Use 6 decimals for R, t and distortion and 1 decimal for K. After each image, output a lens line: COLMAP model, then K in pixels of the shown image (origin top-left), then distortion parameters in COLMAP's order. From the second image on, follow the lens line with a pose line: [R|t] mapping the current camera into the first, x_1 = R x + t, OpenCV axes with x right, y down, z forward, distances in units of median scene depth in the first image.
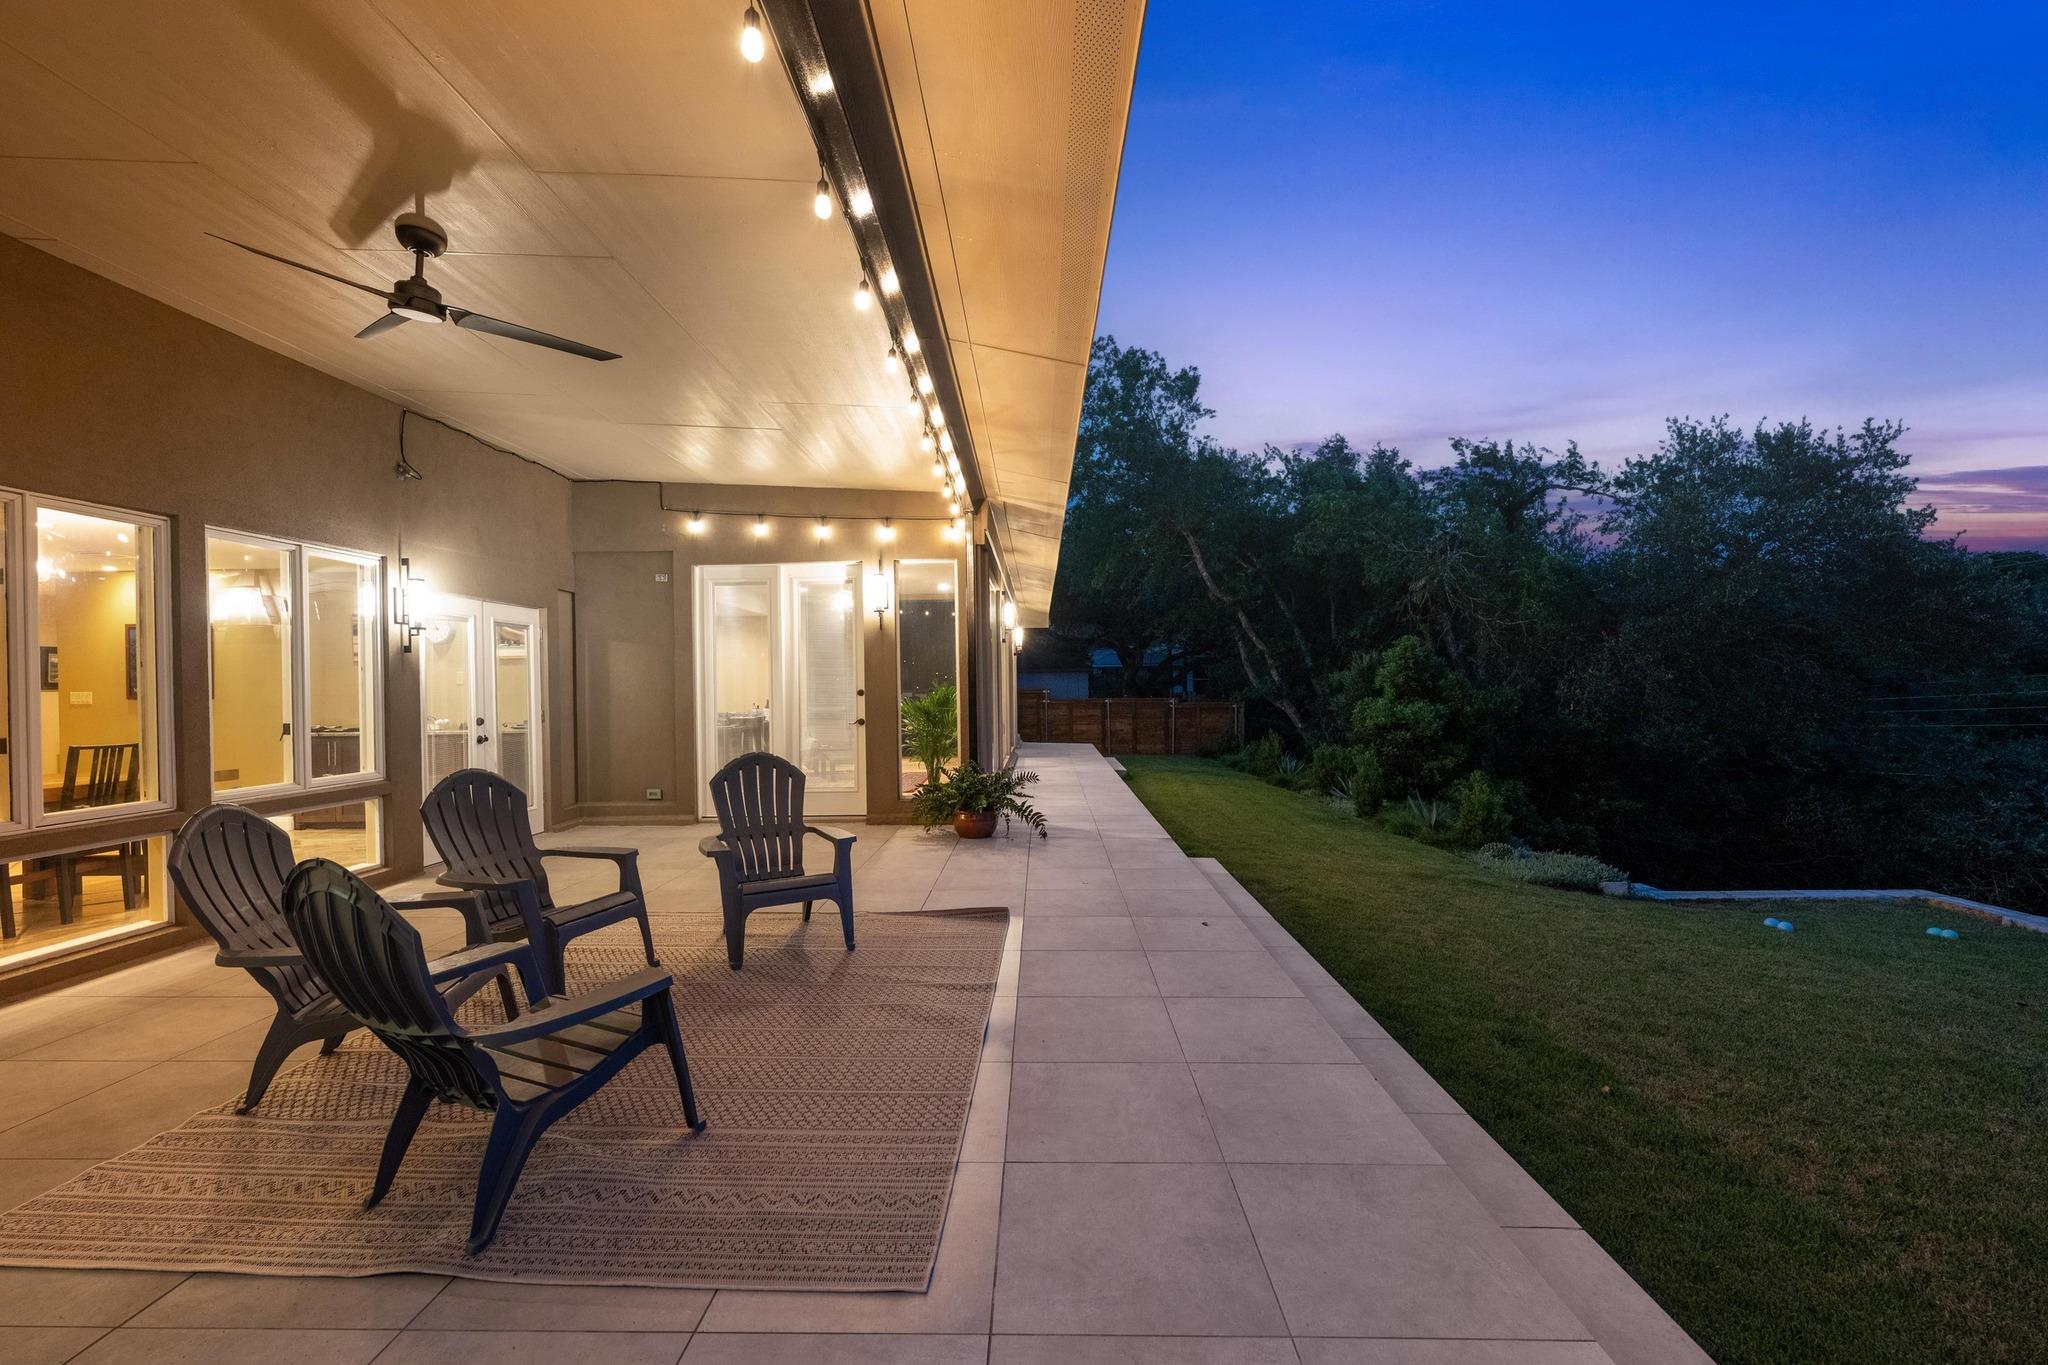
lens RADIAL K [[818.2, 0, 1018.4], [0, 818.2, 688.9], [0, 0, 1]] dist [0.000240, -0.000022]
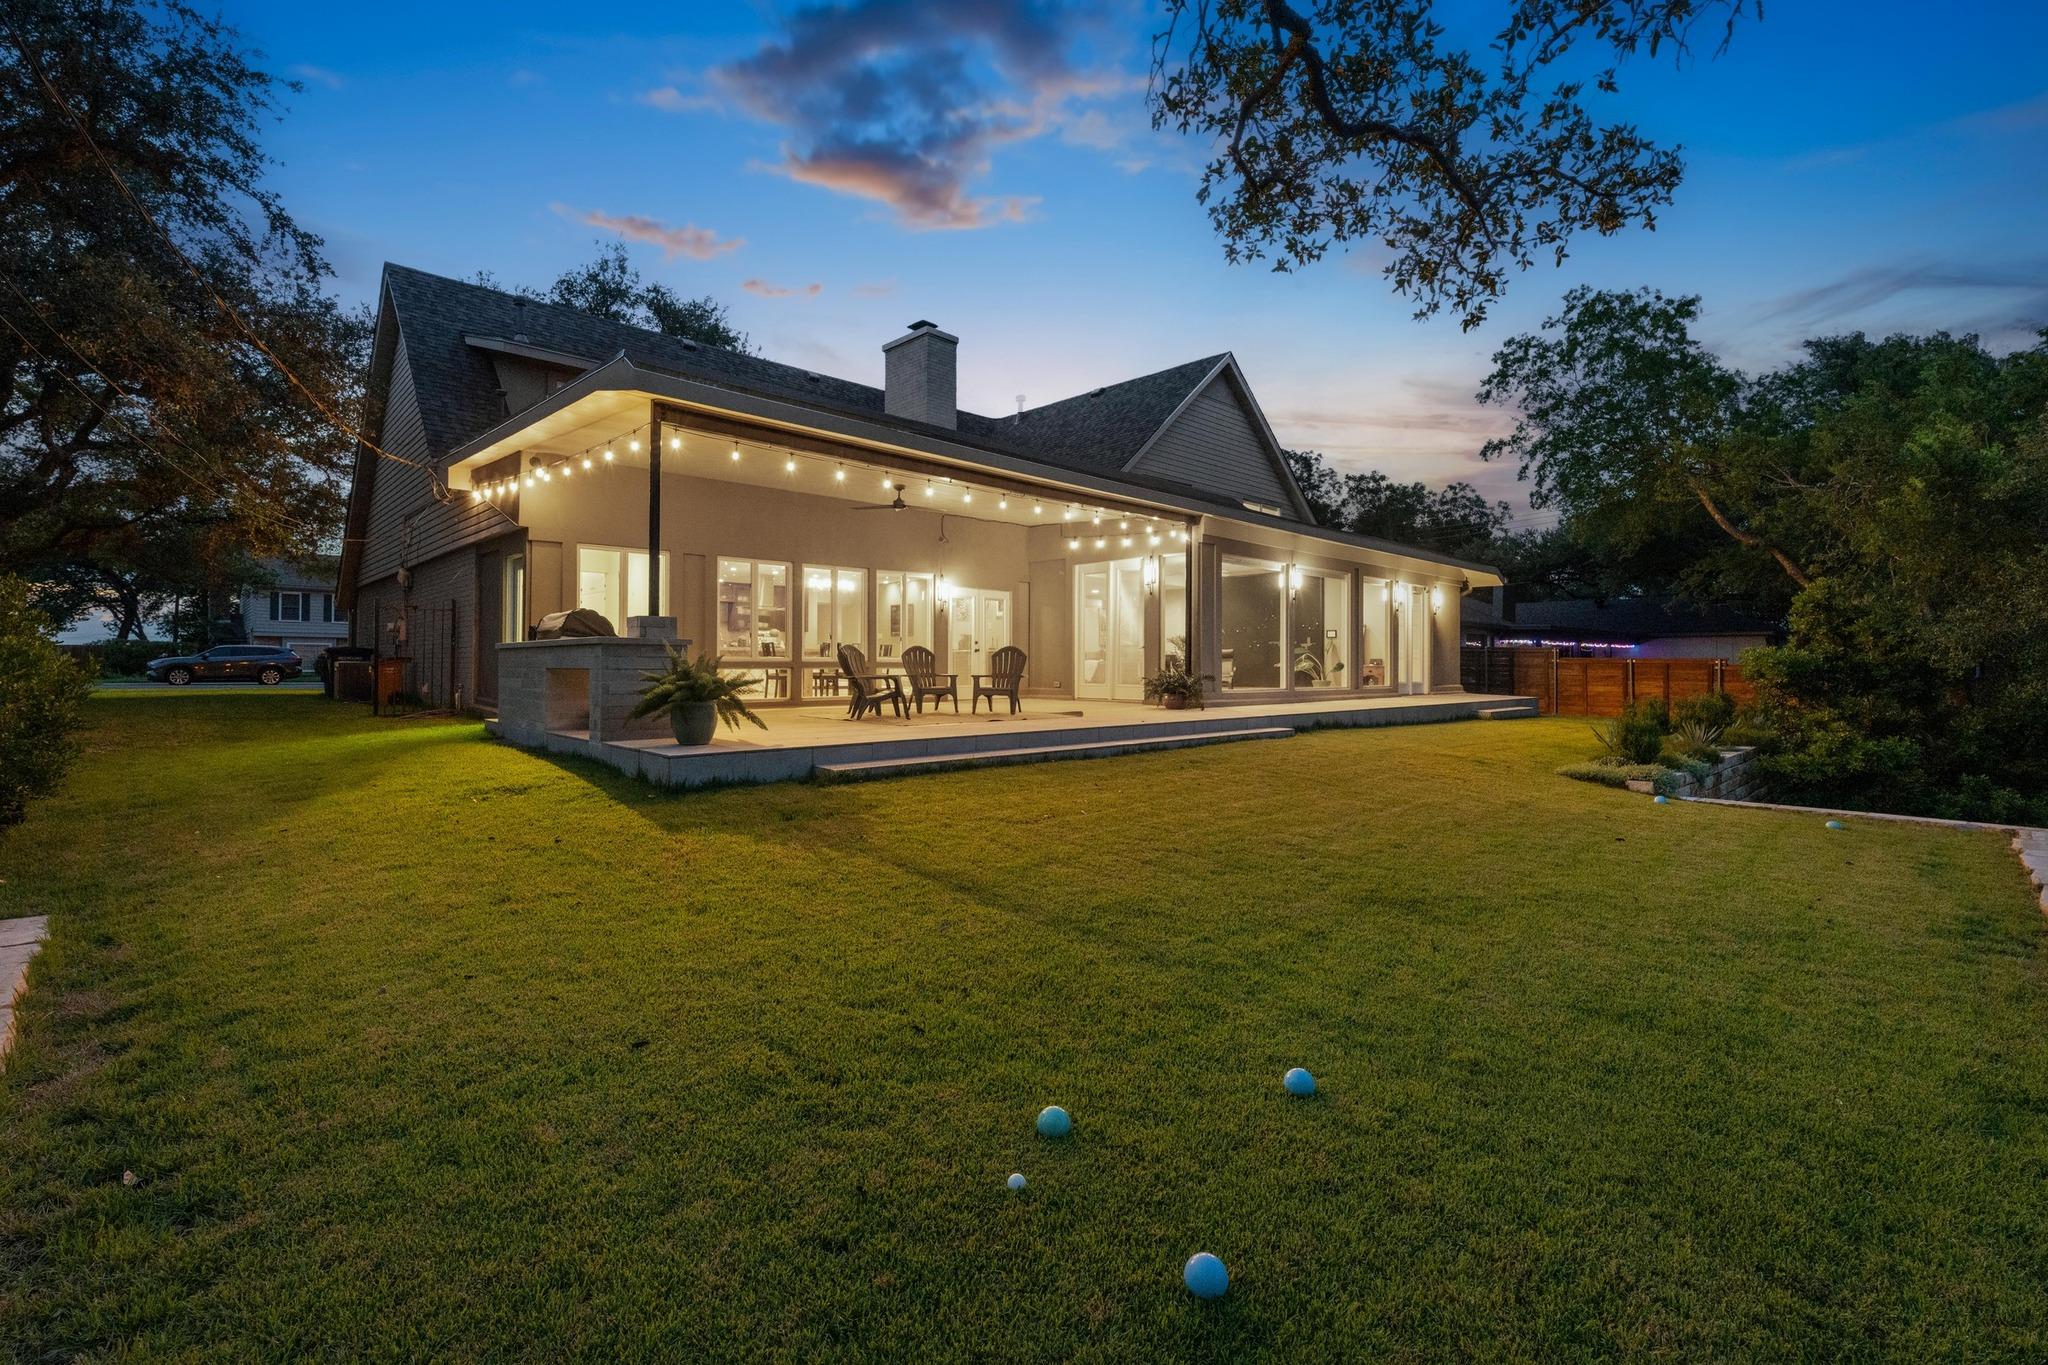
lens RADIAL K [[818.2, 0, 1022.5], [0, 818.2, 668.0], [0, 0, 1]] dist [0.000240, -0.000022]
pose [[0.717911, 0.020322, -0.695838, 0.862908], [-0.014446, 0.999793, 0.014294, 0.064282], [0.695985, -0.000210, 0.718057, -0.462735]]
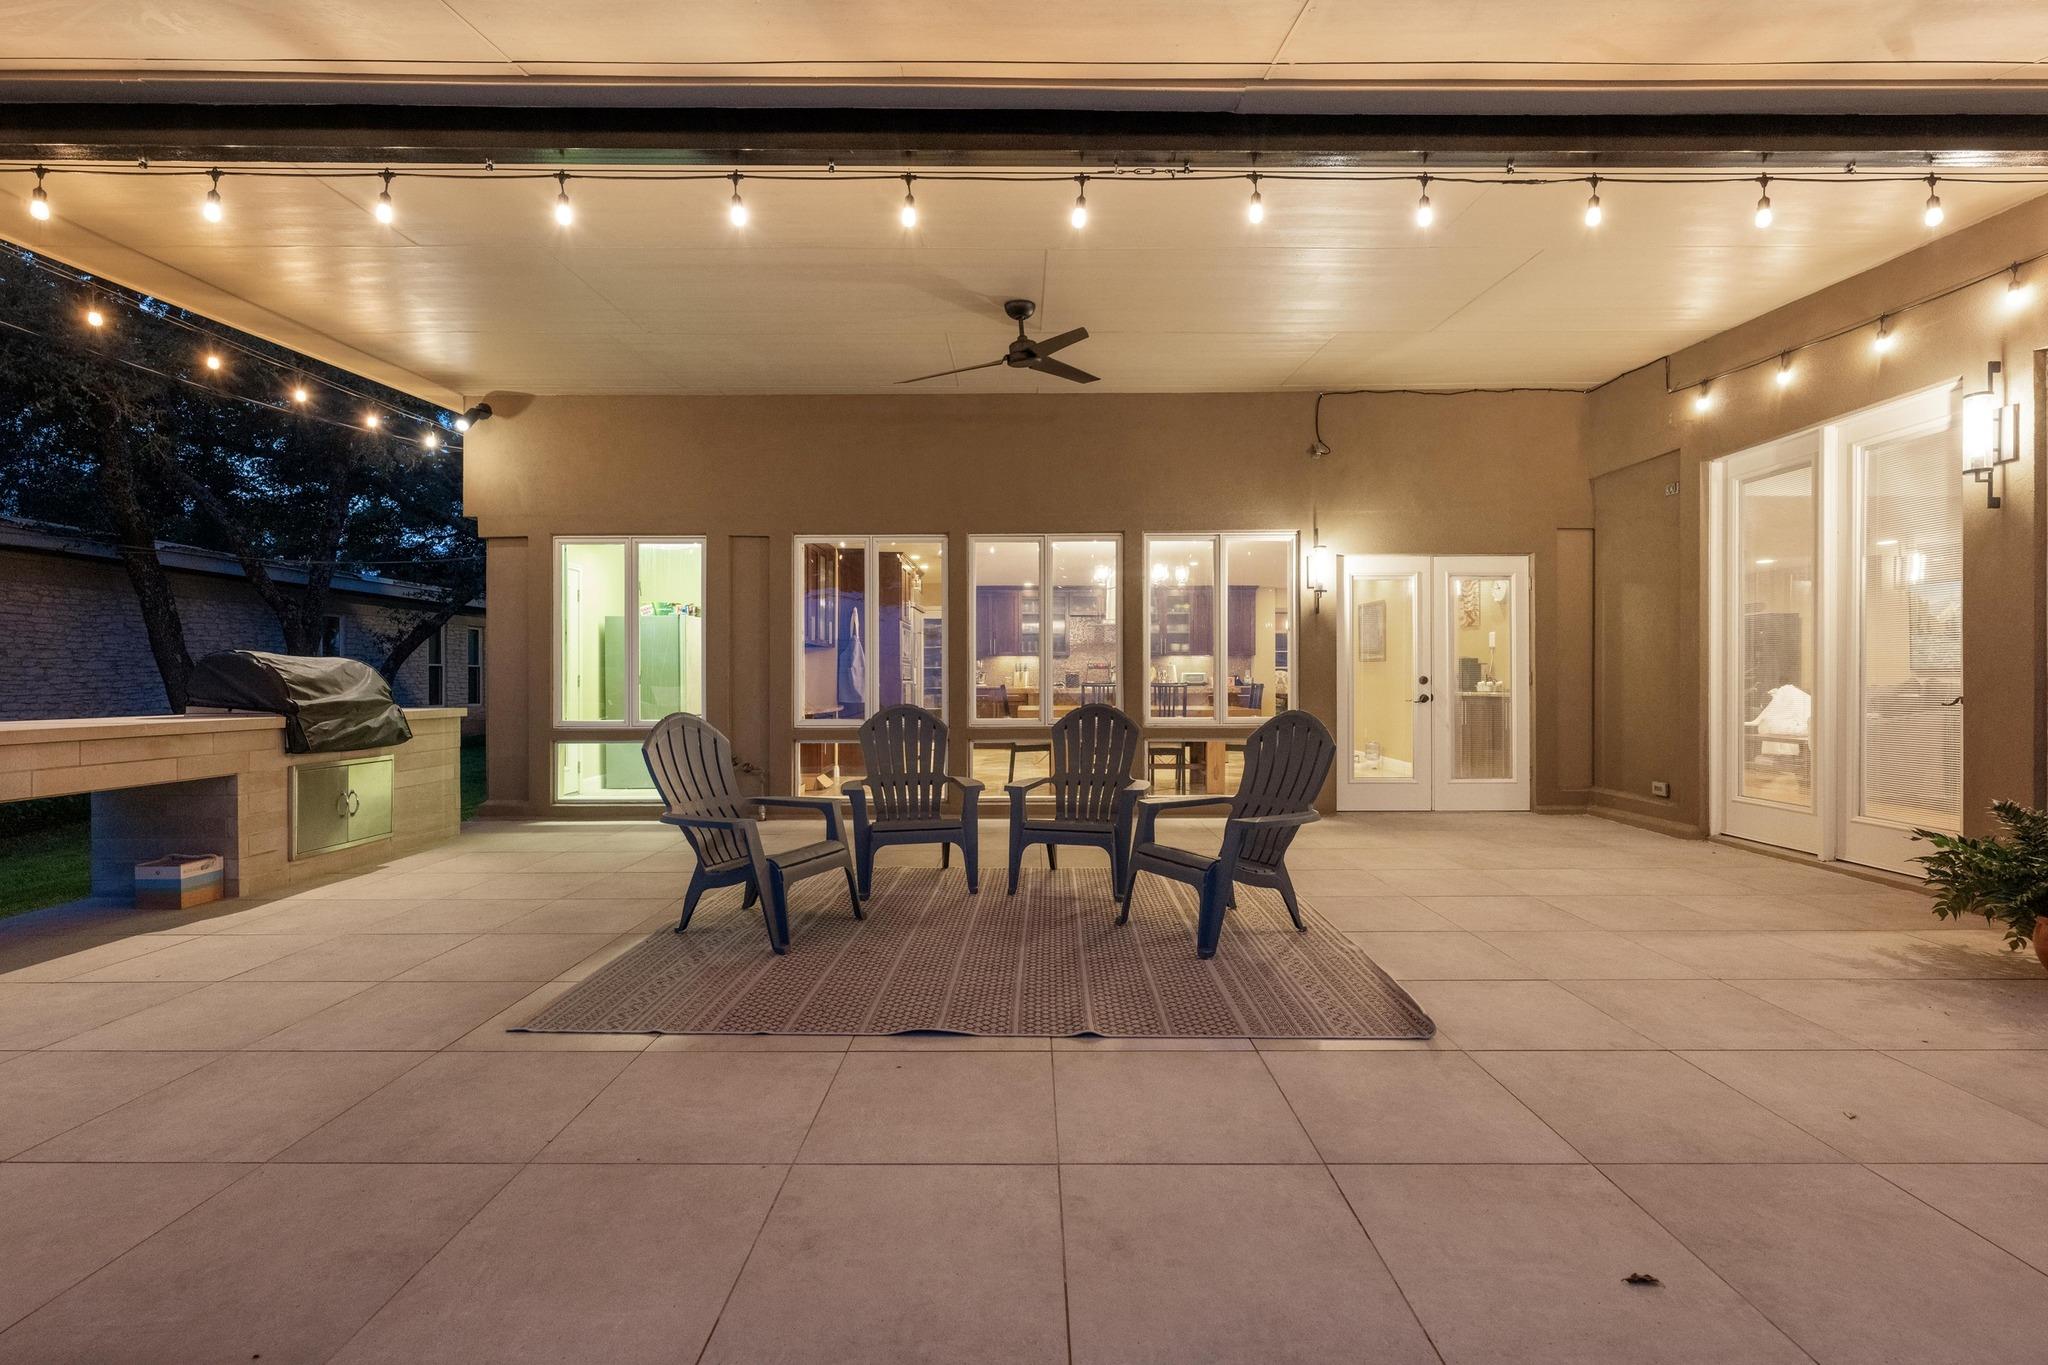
lens RADIAL K [[885.6, 0, 1028.2], [0, 885.6, 678.3], [0, 0, 1]] dist [-0.002369, -0.000755]
pose [[0.033901, 0.012635, -0.999345, 0.326536], [-0.002545, 0.999918, 0.012556, 0.021976], [0.999422, 0.002117, 0.033930, 0.416413]]
